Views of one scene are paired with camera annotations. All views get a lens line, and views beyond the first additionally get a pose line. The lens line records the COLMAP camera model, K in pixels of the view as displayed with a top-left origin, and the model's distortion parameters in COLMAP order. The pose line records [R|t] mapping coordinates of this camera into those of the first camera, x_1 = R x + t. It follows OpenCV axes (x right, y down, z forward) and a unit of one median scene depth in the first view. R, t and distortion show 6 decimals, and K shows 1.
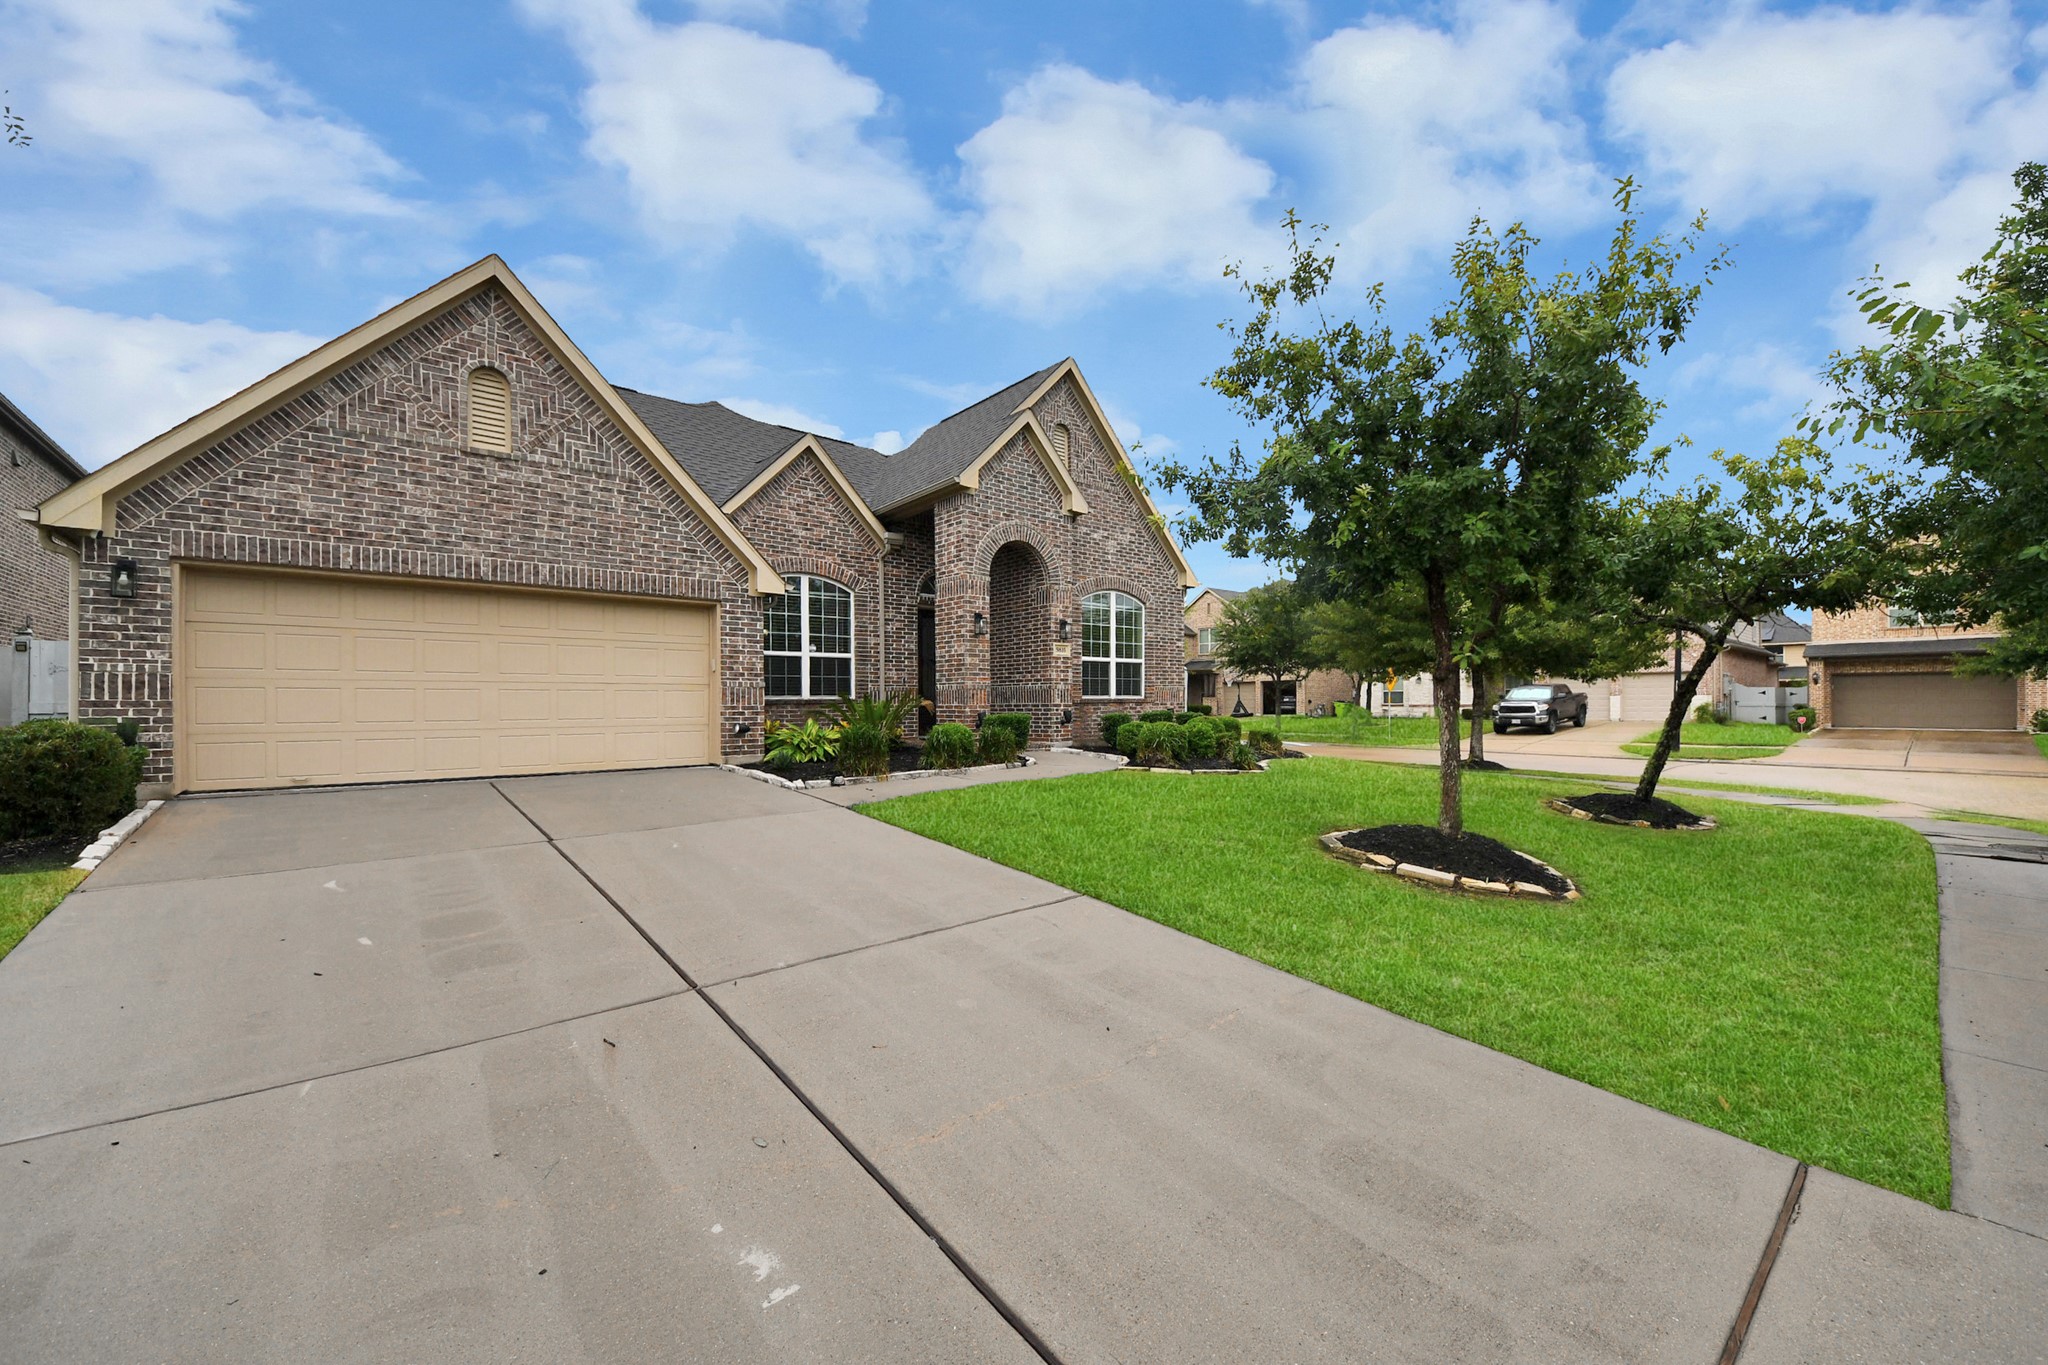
lens RADIAL K [[764.9, 0, 993.0], [0, 764.9, 699.5], [0, 0, 1]] dist [-0.002025, -0.000331]
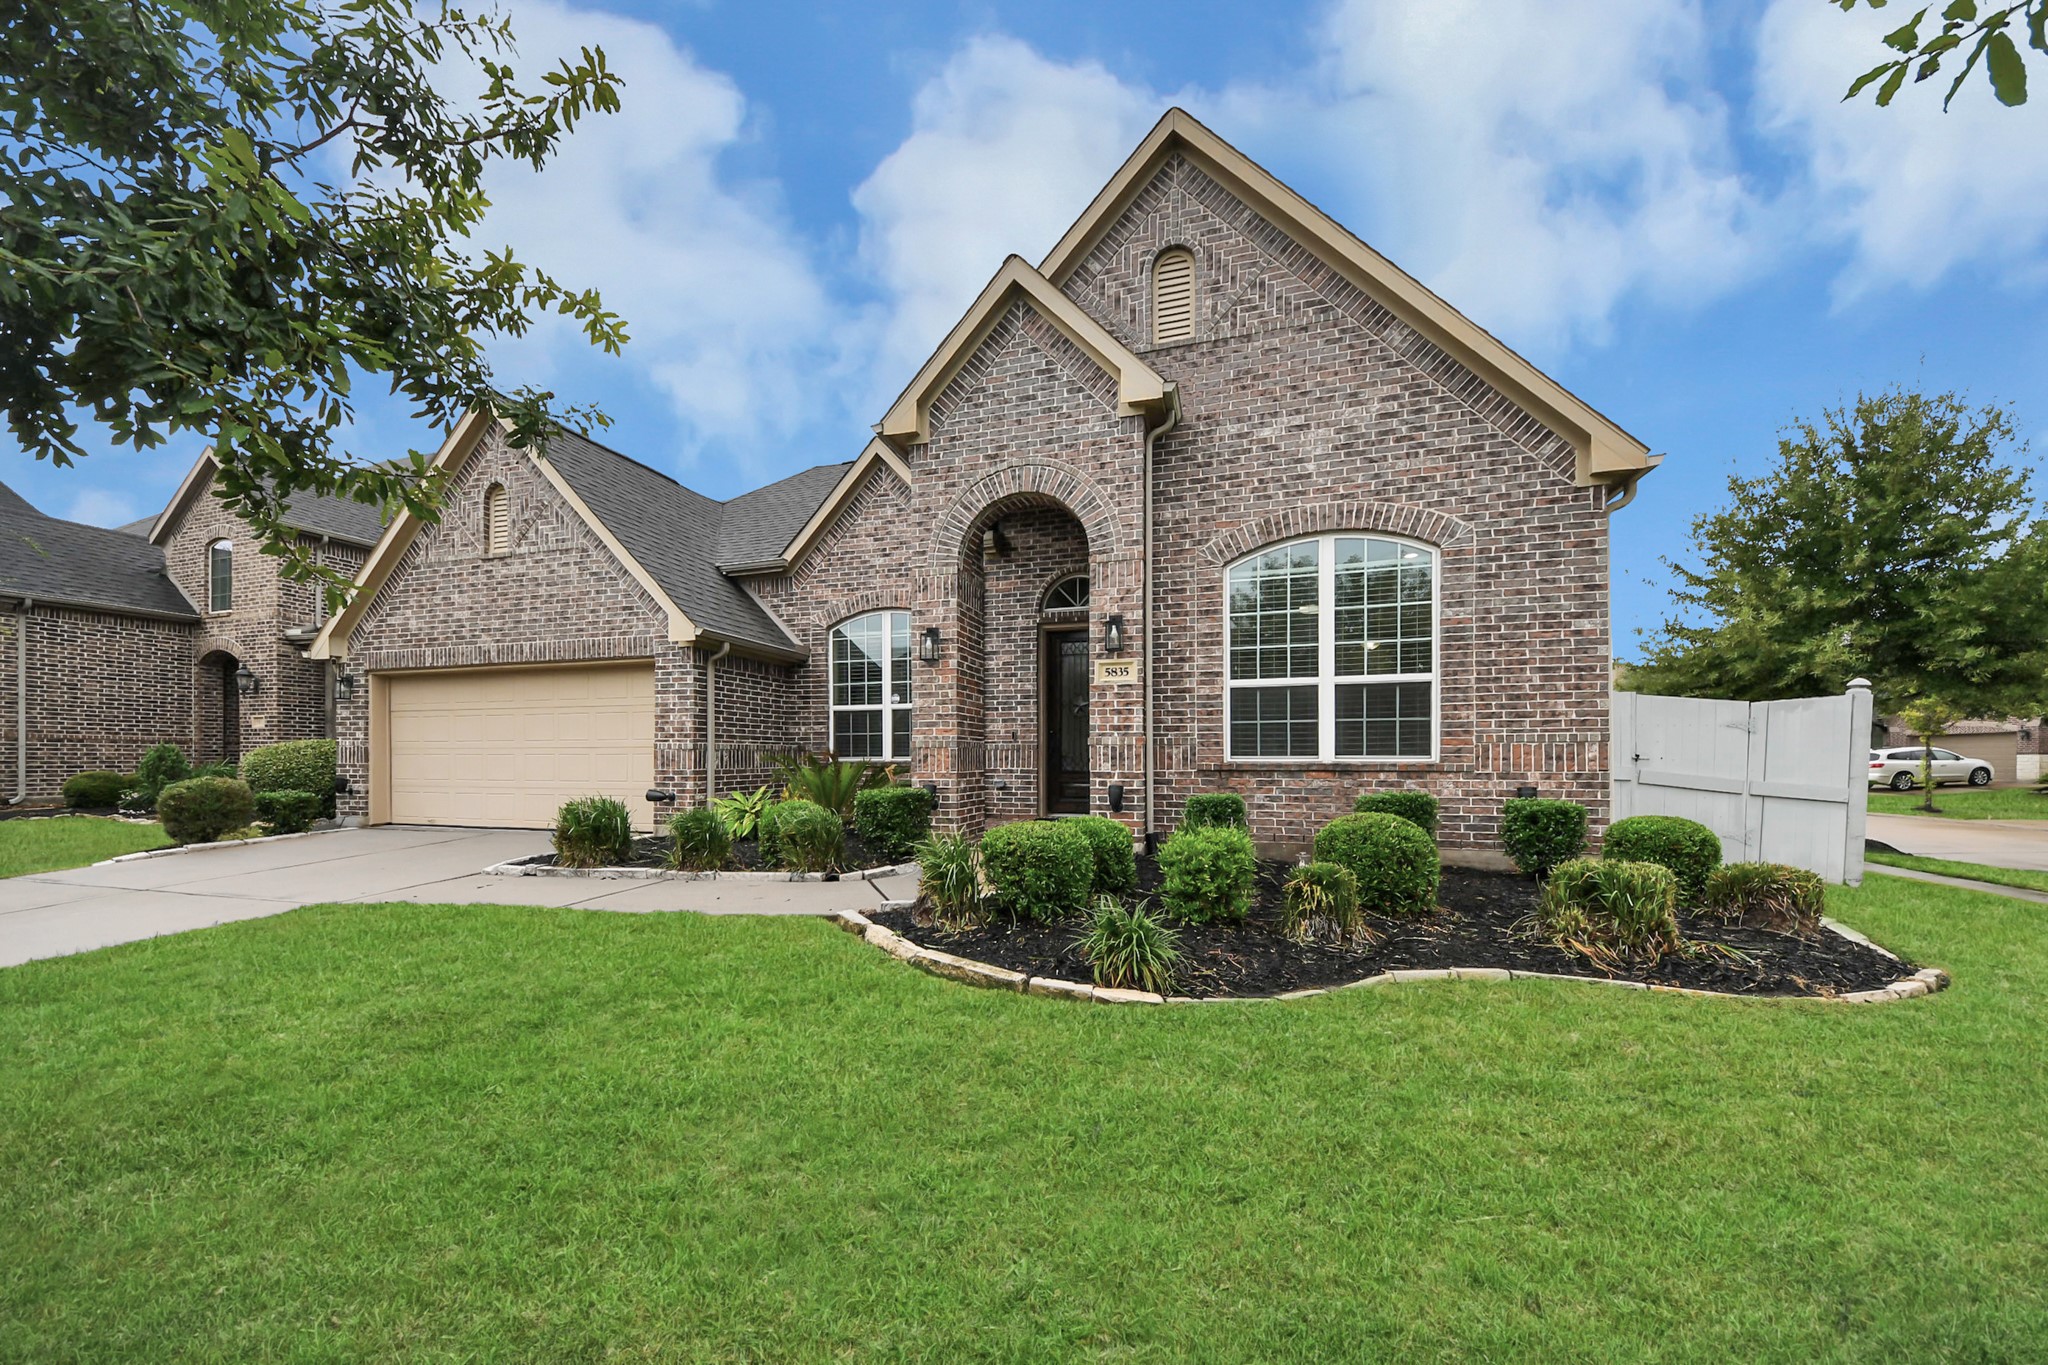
lens RADIAL K [[725.3, 0, 1019.3], [0, 725.3, 753.5], [0, 0, 1]] dist [0.011686, -0.000176]
pose [[0.565667, -0.001681, -0.824632, 0.714308], [0.002818, 0.999996, -0.000106, -0.012133], [0.824629, -0.002264, 0.565669, 0.997304]]
